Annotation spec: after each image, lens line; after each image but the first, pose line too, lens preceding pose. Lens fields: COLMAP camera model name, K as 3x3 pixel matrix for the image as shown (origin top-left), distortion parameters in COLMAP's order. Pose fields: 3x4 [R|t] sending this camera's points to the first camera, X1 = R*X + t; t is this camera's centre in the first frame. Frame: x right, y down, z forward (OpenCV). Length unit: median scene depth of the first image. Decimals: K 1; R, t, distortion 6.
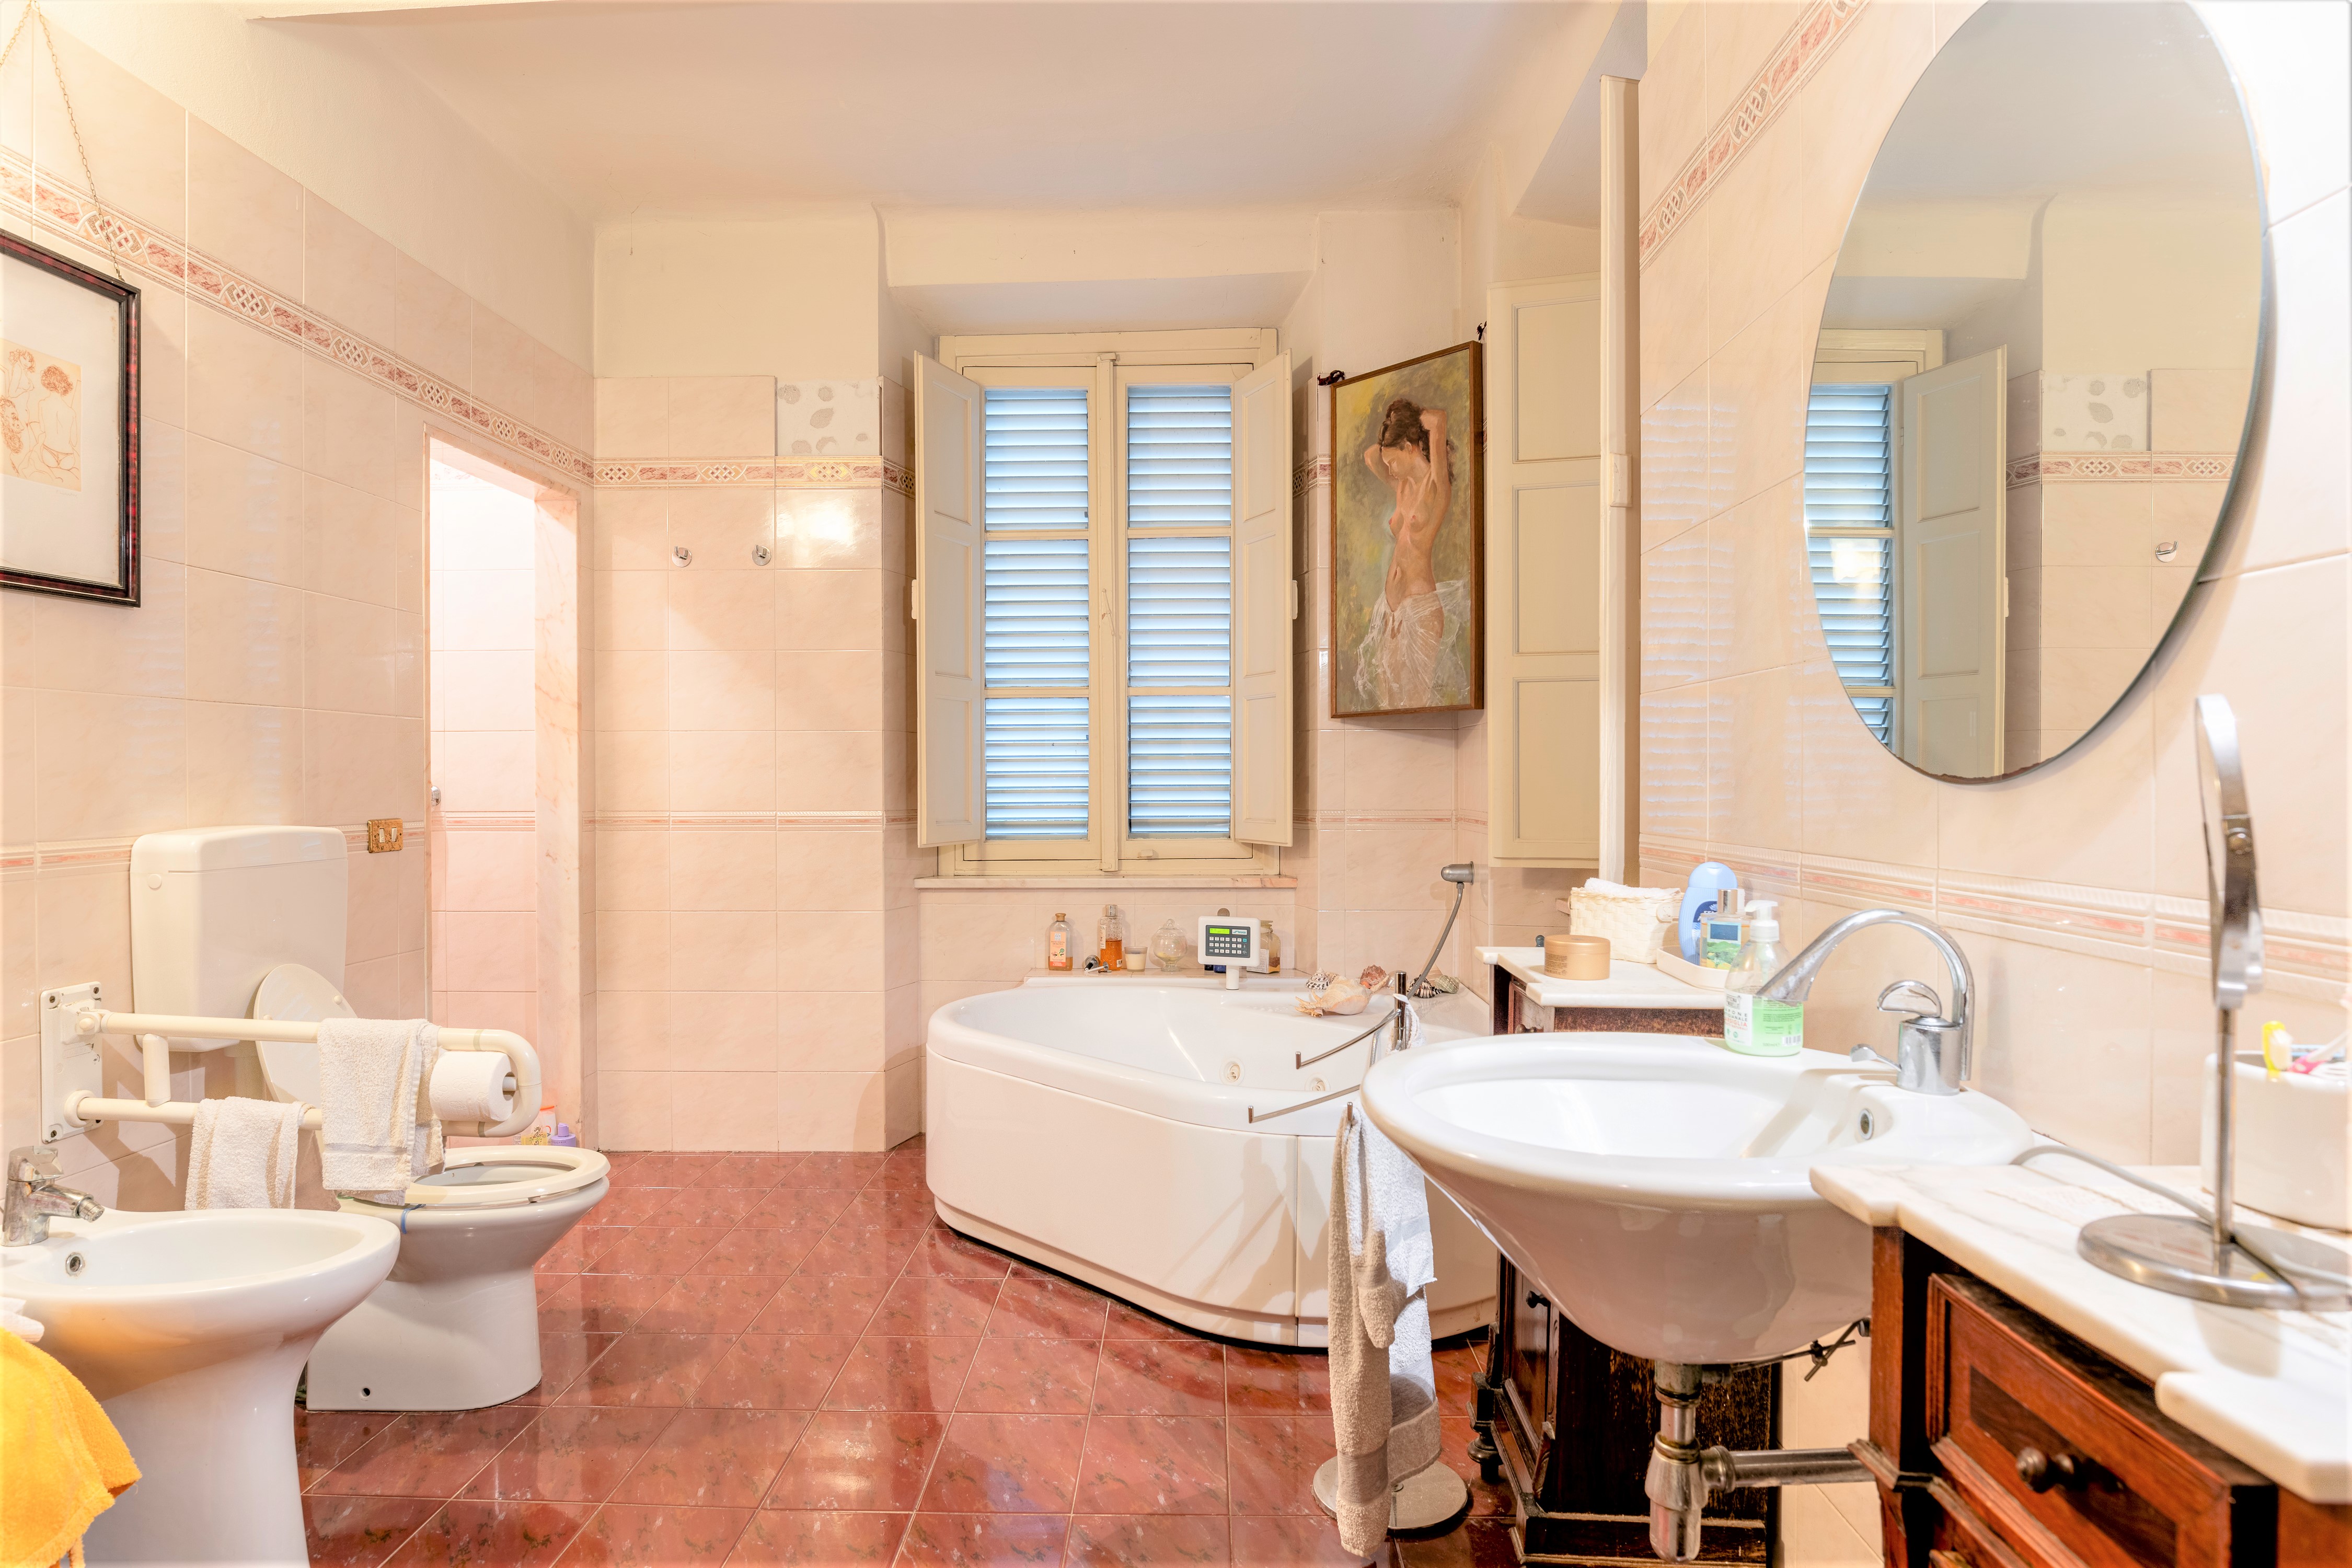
lens RADIAL K [[1369.9, 0, 1176.8], [0, 1369.9, 783.1], [0, 0, 1]] dist [-0.017151, -0.001549]
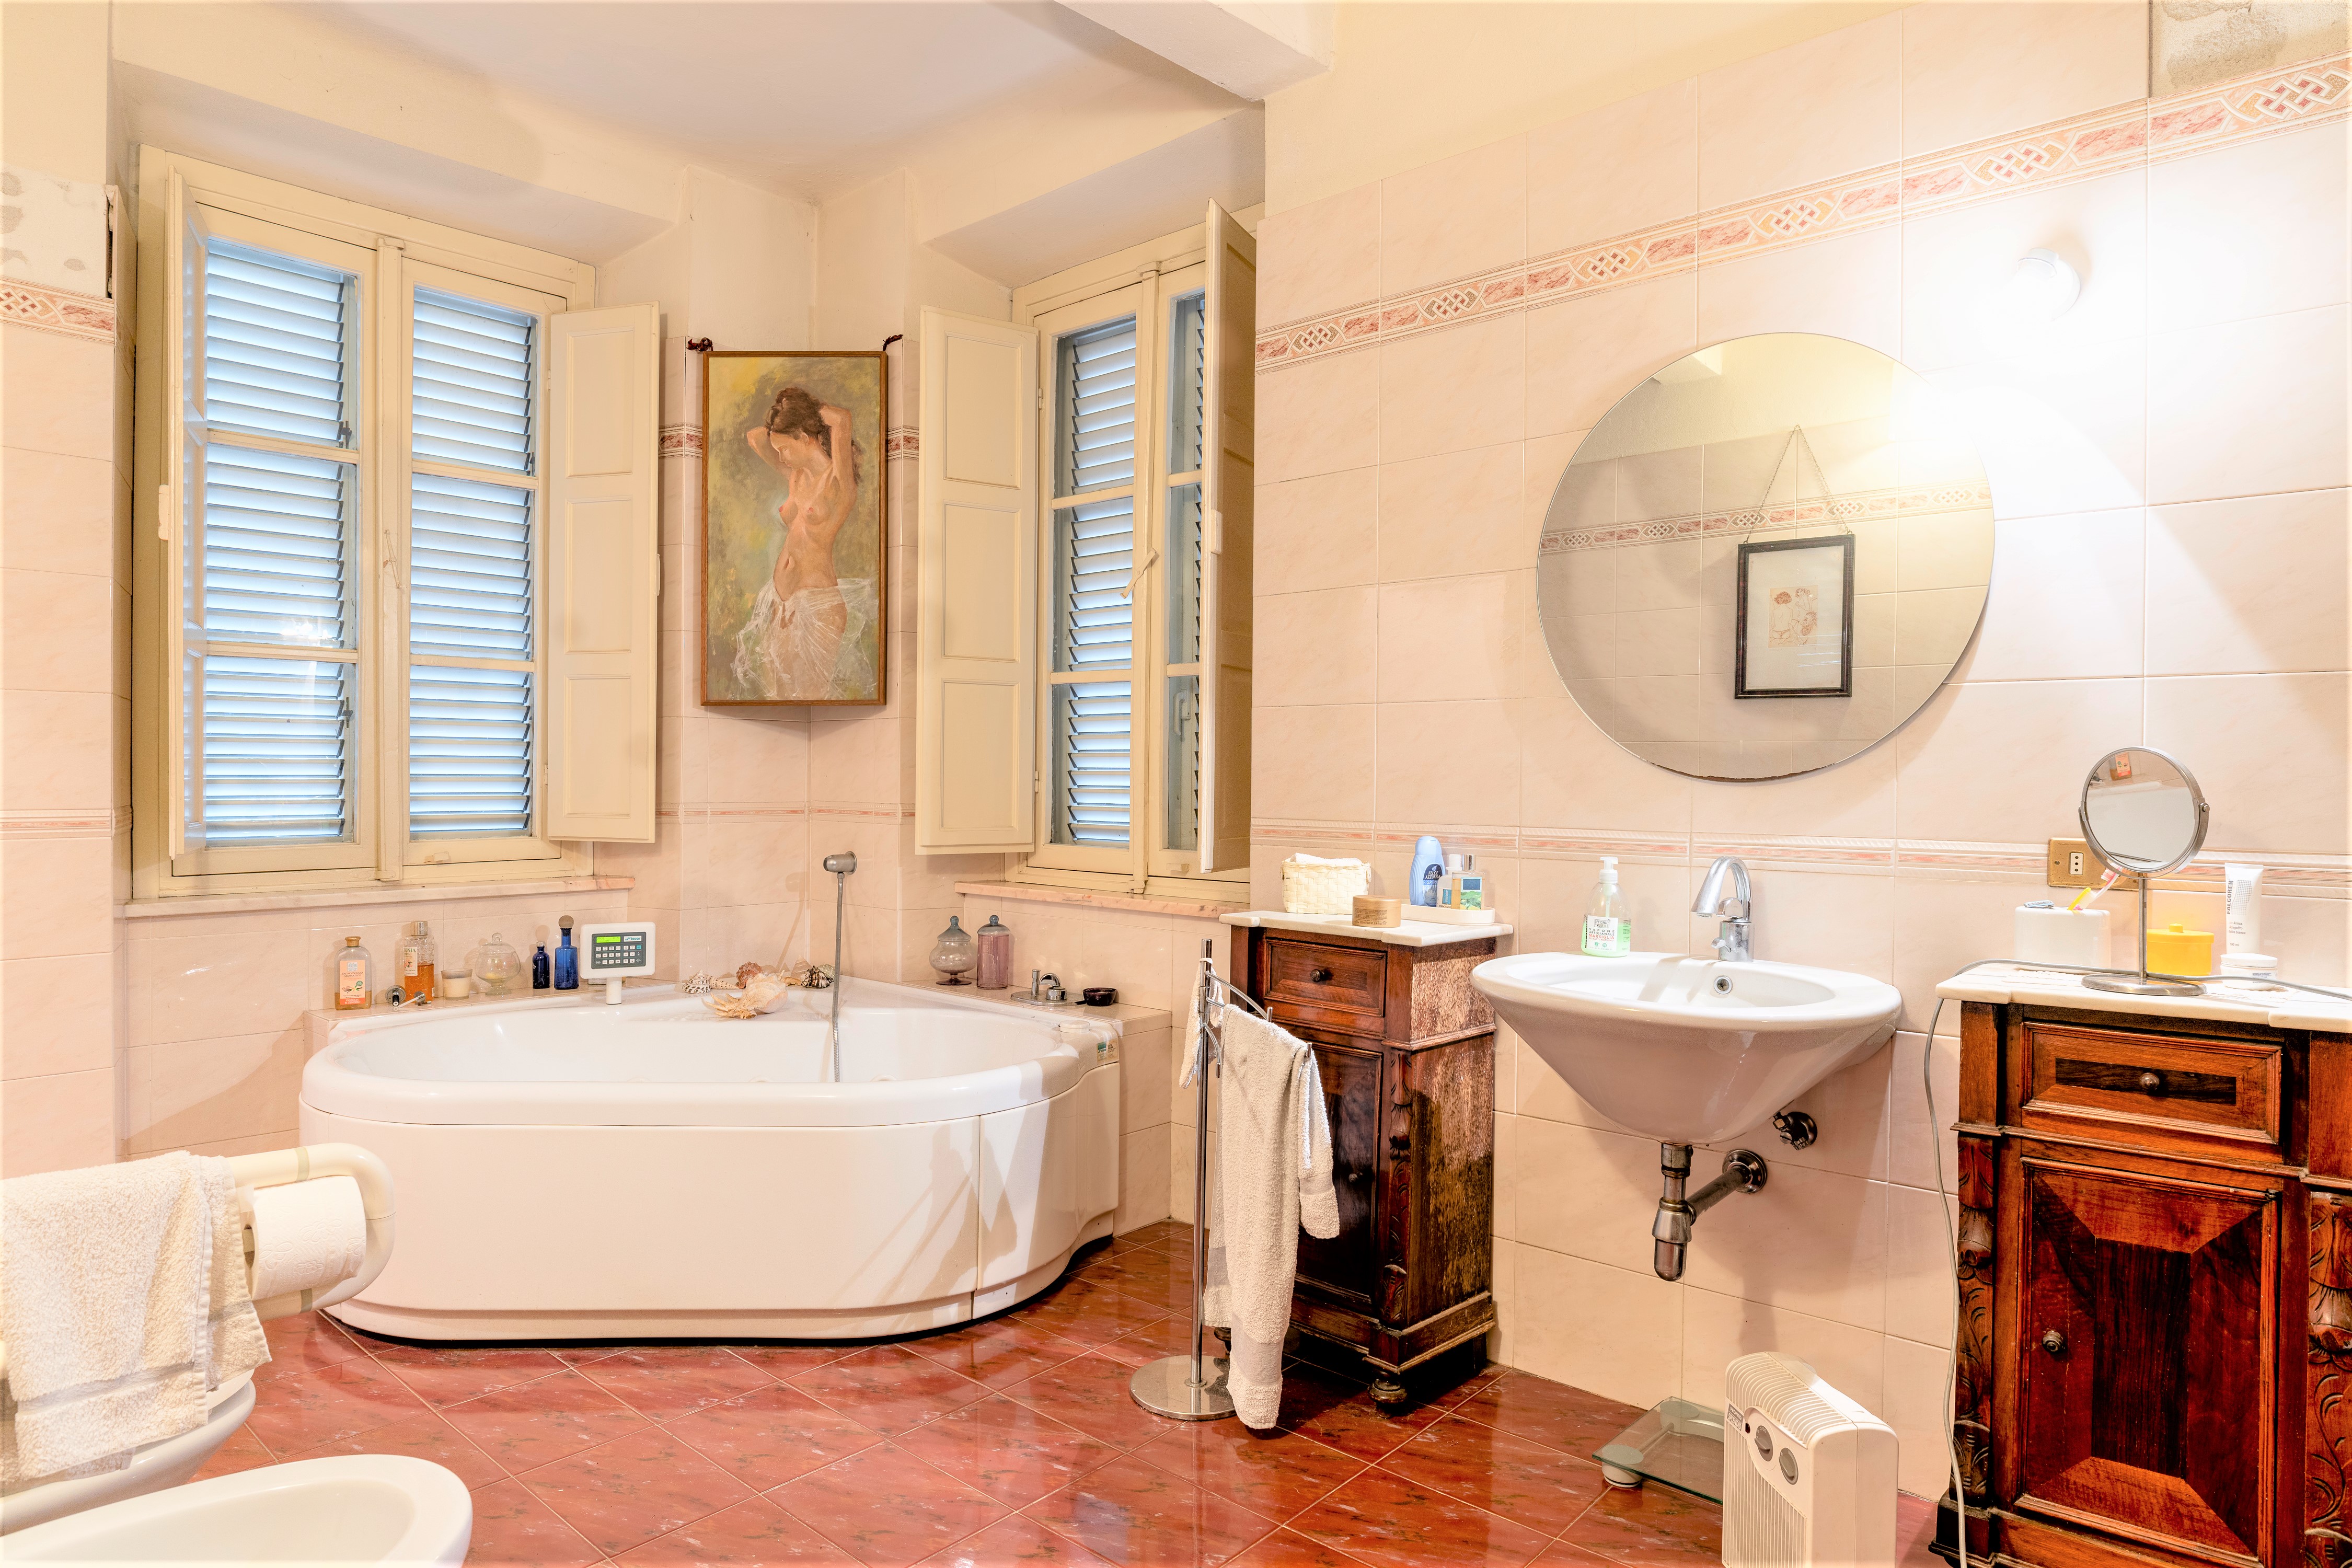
lens RADIAL K [[1369.9, 0, 1176.0], [0, 1369.9, 779.5], [0, 0, 1]] dist [-0.017151, -0.001549]
pose [[0.644025, 0.004585, 0.764991, -0.413640], [-0.007695, 0.999970, 0.000485, 0.000758], [-0.764966, -0.006199, 0.644041, 0.148150]]
